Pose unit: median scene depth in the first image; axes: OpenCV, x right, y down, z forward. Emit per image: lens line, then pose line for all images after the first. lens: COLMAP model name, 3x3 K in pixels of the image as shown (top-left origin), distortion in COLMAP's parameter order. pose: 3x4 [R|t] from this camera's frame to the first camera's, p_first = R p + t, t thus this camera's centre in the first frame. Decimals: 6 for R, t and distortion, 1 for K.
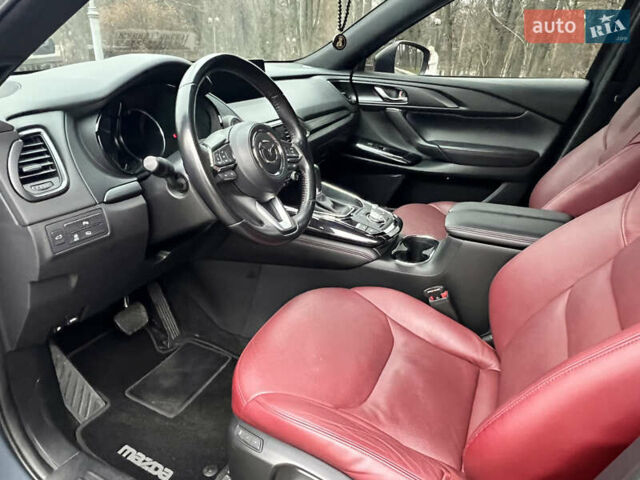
lens RADIAL K [[443.3, 0, 316.0], [0, 443.3, 238.7], [0, 0, 1]] dist [-0.001236, -0.001647]
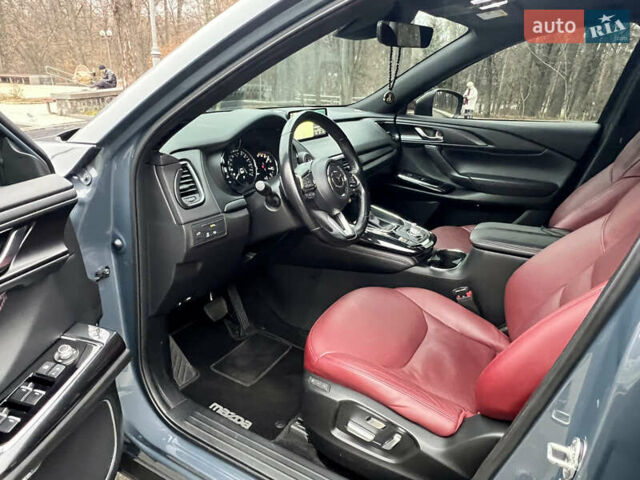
lens RADIAL K [[426.6, 0, 315.6], [0, 426.6, 236.5], [0, 0, 1]] dist [0.000881, -0.000884]
pose [[0.995577, 0.028011, -0.089680, -0.036264], [-0.033850, 0.997359, -0.064260, 0.049979], [0.087643, 0.067011, 0.993895, -0.227426]]
